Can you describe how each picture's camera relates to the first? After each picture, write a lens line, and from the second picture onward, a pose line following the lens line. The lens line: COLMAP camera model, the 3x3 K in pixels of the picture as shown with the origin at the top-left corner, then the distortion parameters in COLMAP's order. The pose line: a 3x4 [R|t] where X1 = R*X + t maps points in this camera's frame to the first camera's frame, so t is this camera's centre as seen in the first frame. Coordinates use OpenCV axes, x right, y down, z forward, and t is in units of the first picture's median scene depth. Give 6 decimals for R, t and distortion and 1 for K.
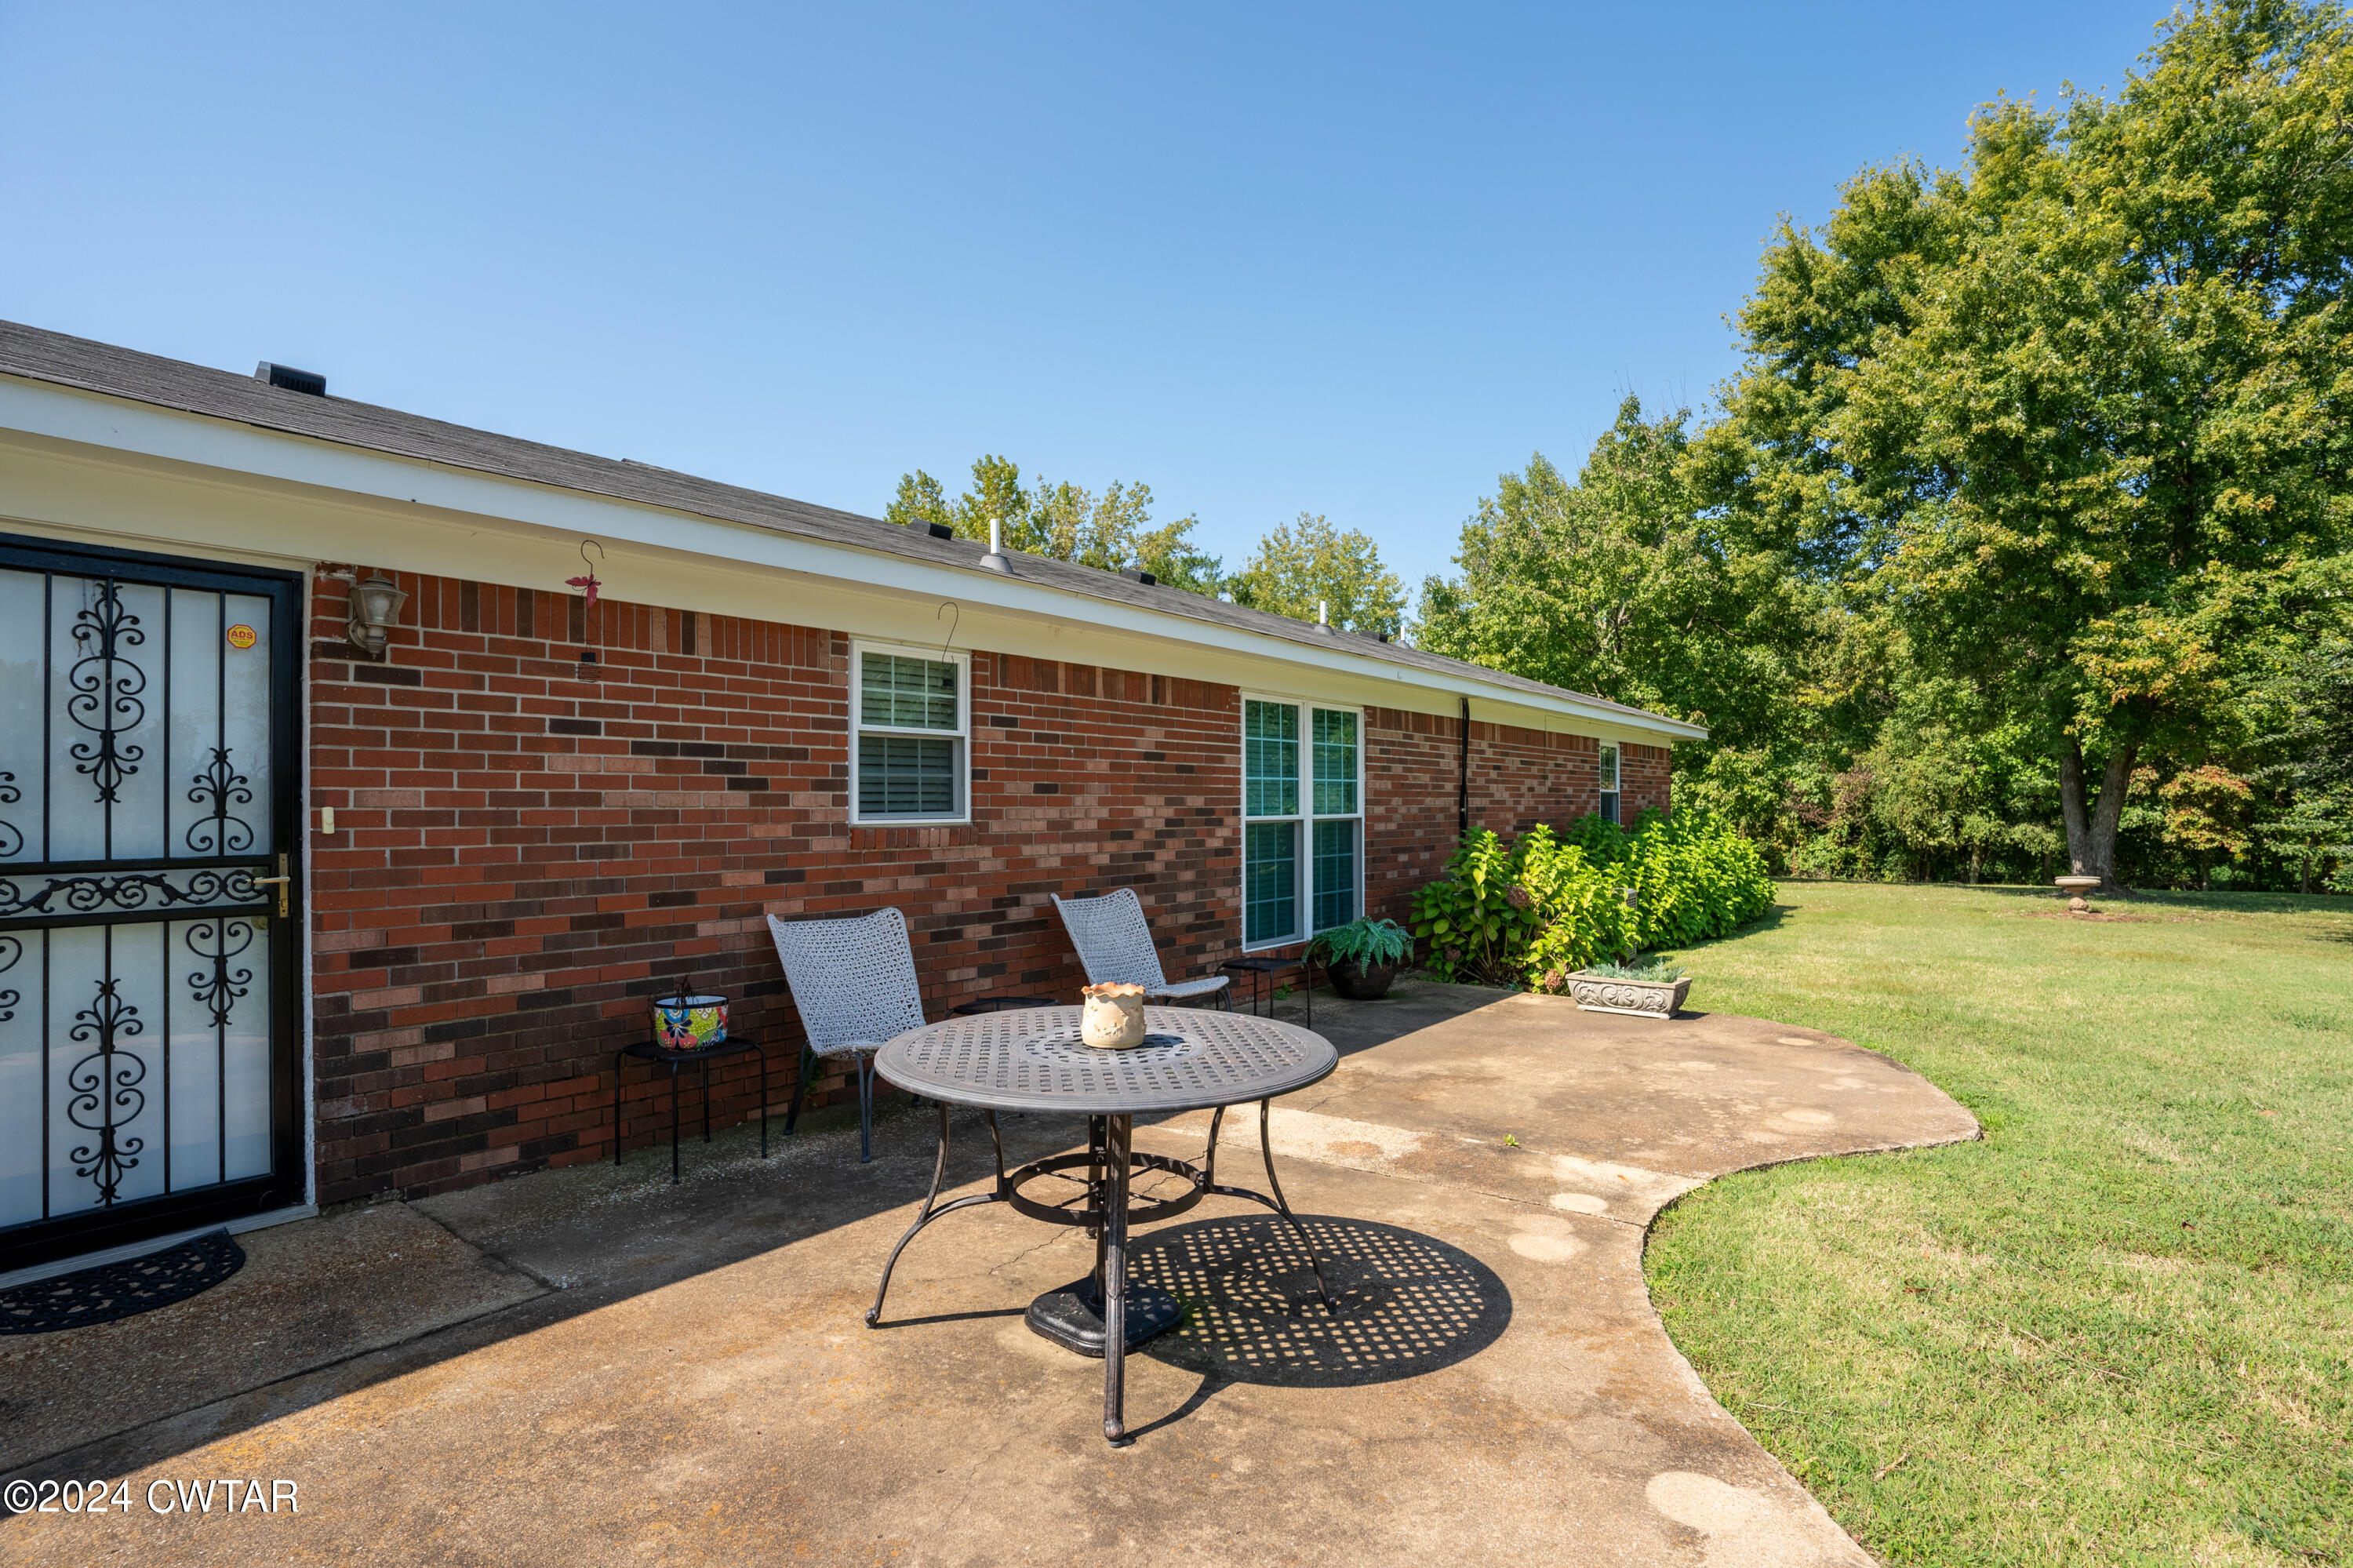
lens RADIAL K [[1171.9, 0, 1206.0], [0, 1171.9, 791.7], [0, 0, 1]] dist [-0.063557, 0.042030]
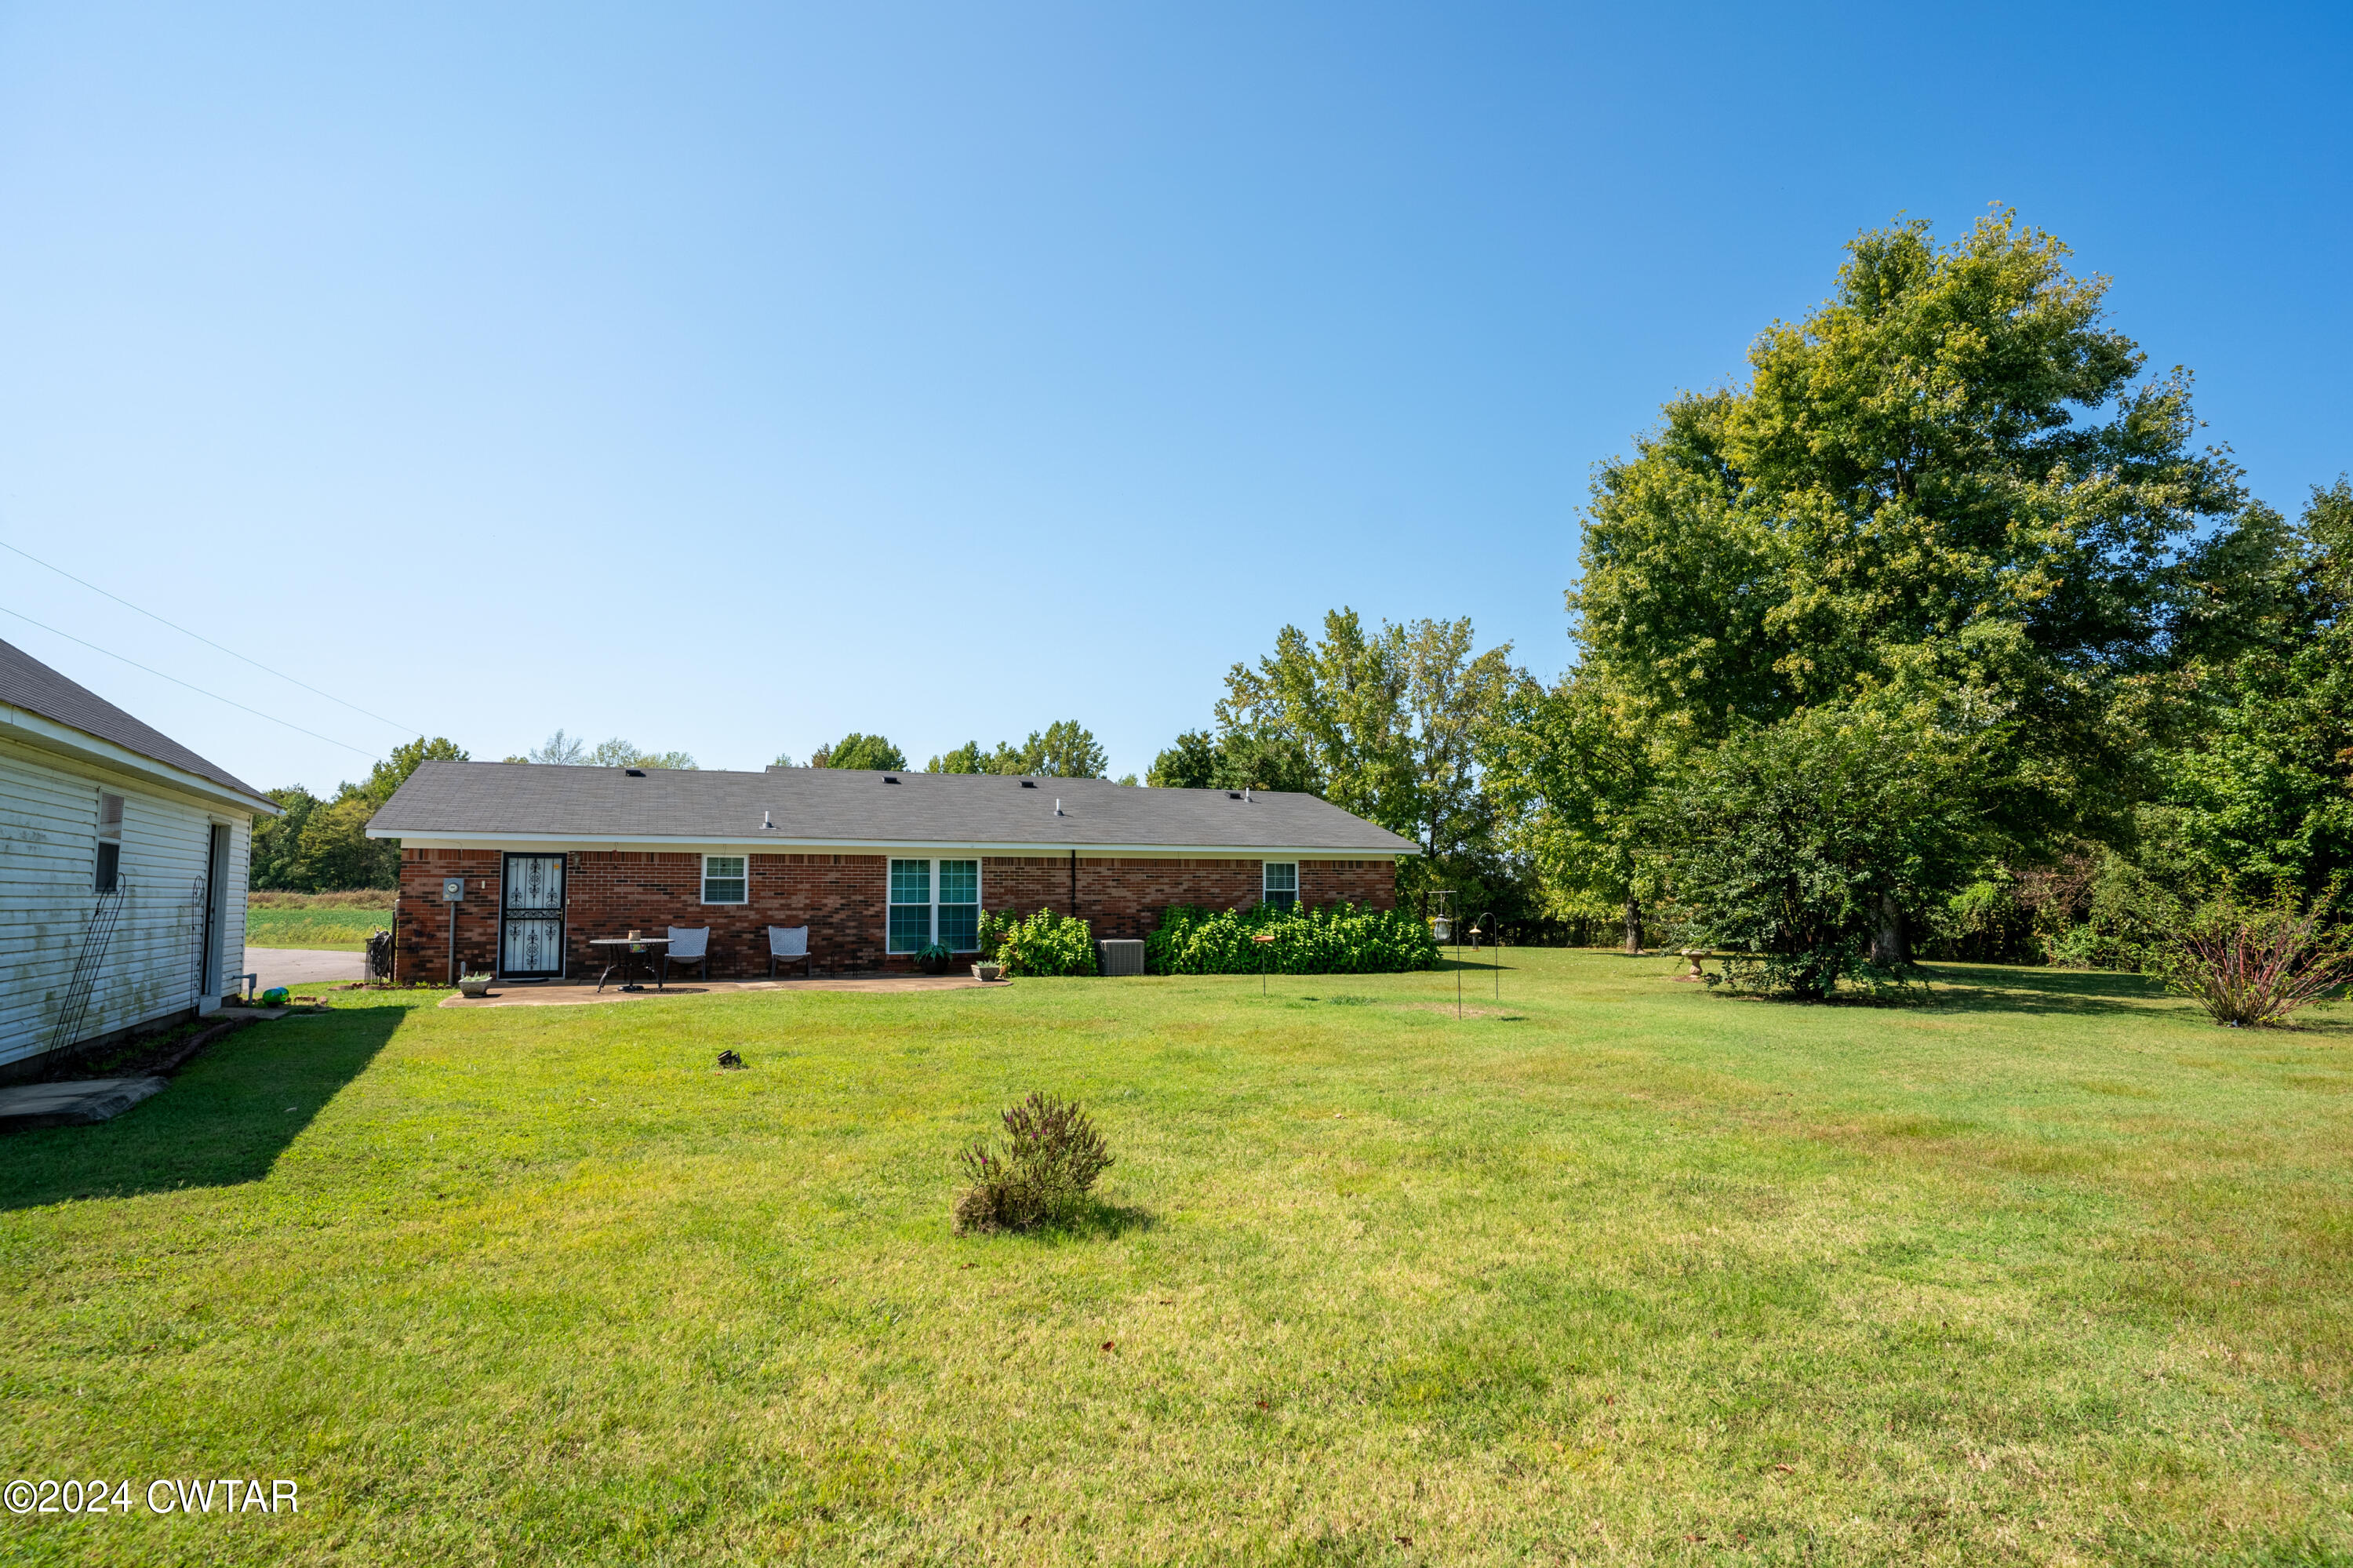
lens RADIAL K [[1171.9, 0, 1206.0], [0, 1171.9, 791.7], [0, 0, 1]] dist [-0.063557, 0.042030]
pose [[0.903486, -0.046835, -0.426050, 1.877875], [0.010351, 0.996106, -0.087549, 0.007815], [0.428492, 0.074689, 0.900453, -1.144463]]
